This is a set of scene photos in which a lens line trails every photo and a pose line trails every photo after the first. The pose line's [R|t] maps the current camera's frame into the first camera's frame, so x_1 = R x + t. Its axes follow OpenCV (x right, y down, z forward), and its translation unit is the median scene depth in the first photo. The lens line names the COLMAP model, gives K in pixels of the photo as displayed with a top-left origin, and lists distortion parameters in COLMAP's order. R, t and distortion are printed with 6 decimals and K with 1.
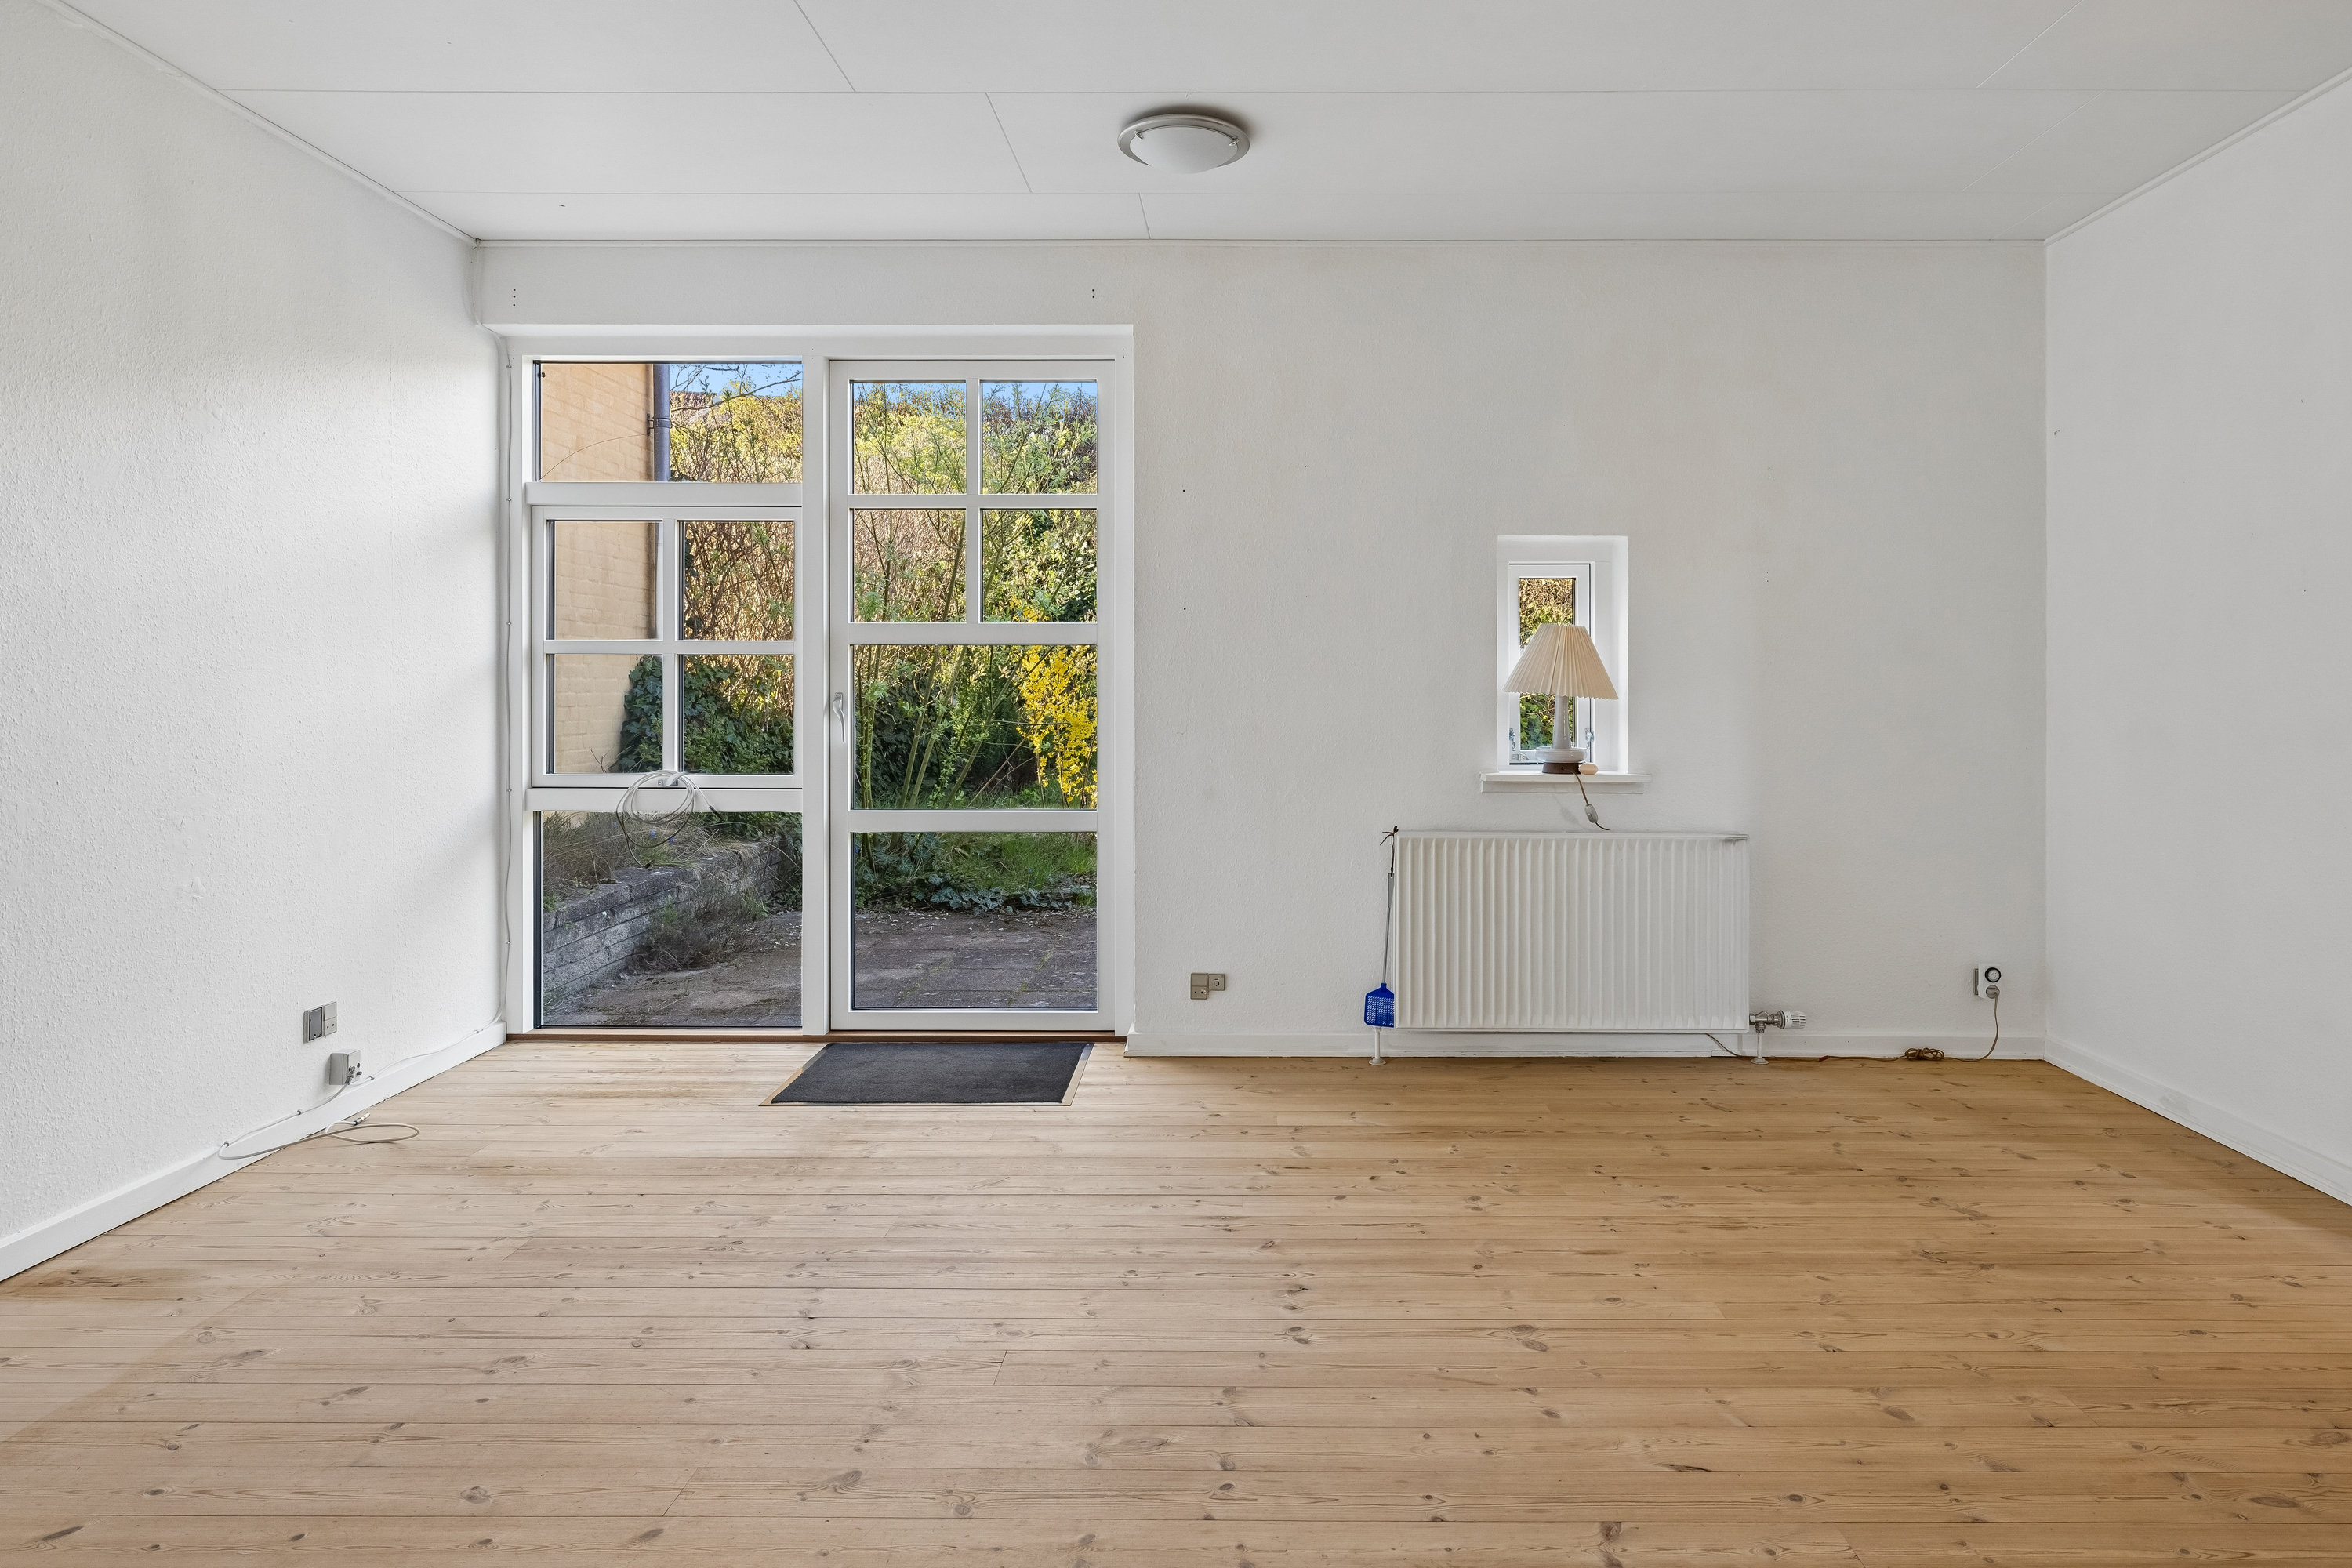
lens RADIAL K [[1325.7, 0, 1249.2], [0, 1325.7, 709.8], [0, 0, 1]] dist [0.000596, -0.003108]
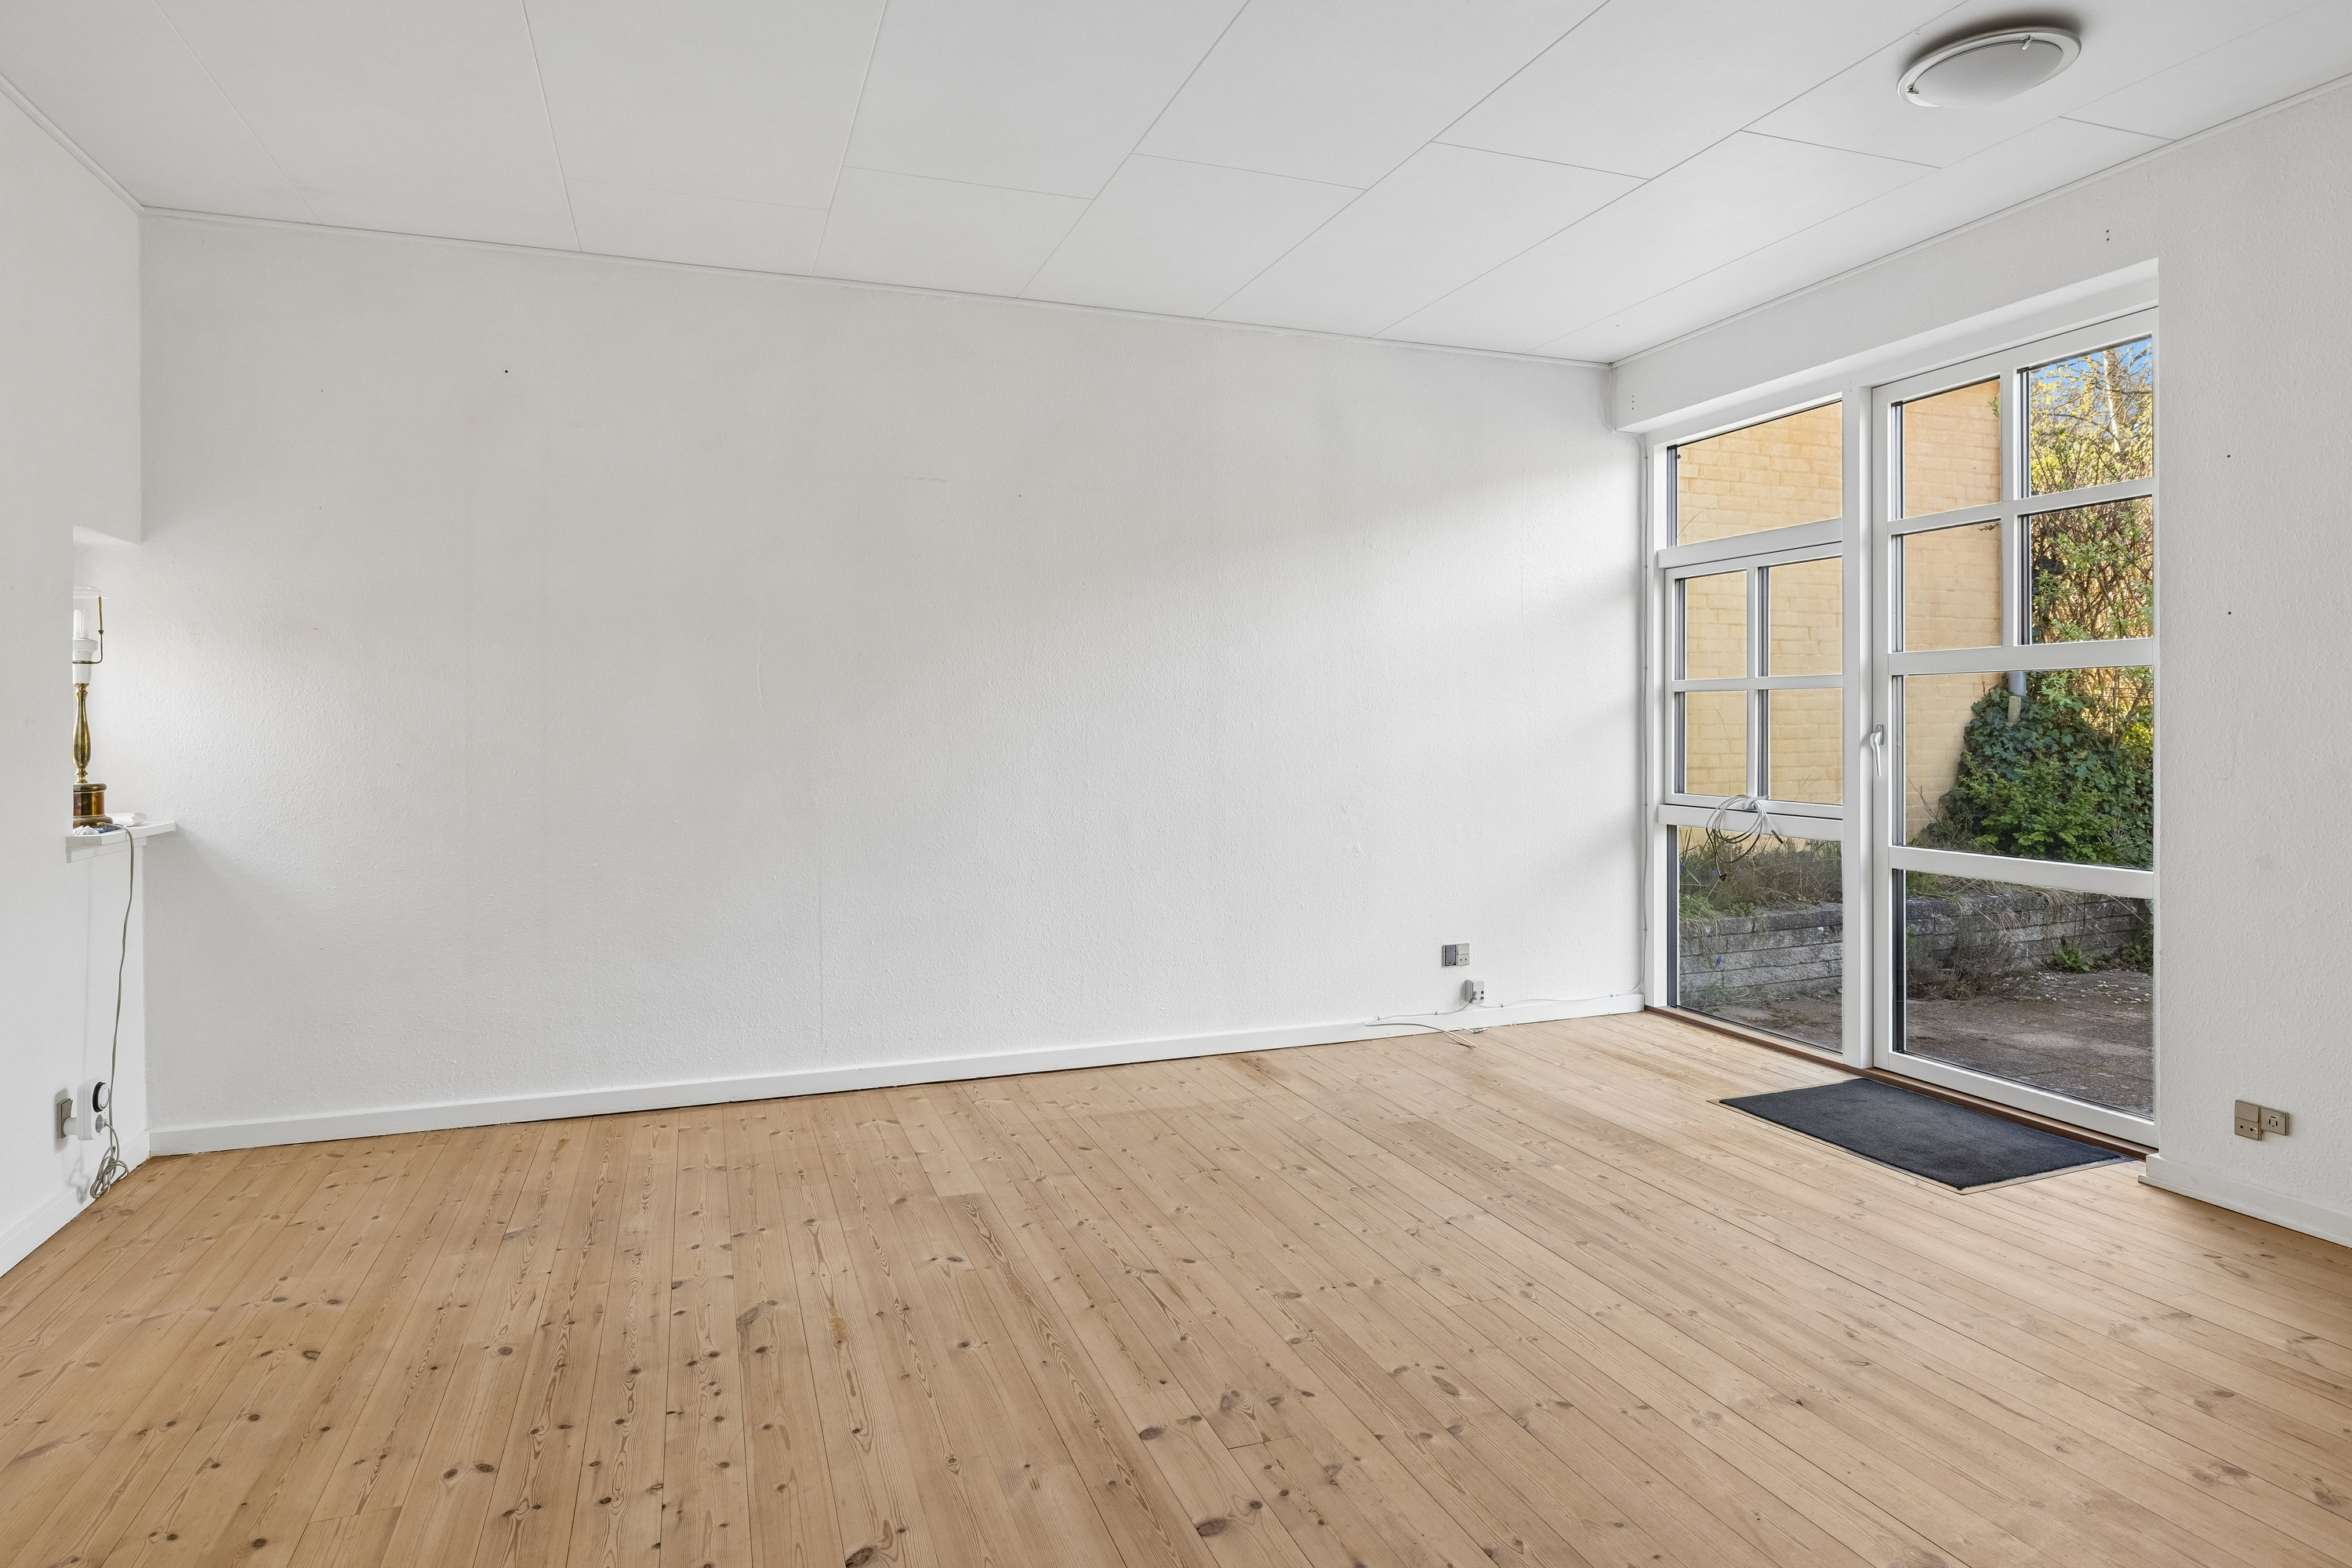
lens RADIAL K [[1325.7, 0, 1211.6], [0, 1325.7, 716.4], [0, 0, 1]] dist [0.000596, -0.003108]
pose [[0.367429, -0.006048, -0.930032, 0.457513], [-0.010525, 0.999888, -0.010661, -0.003064], [0.929992, 0.013705, 0.367324, 0.195566]]
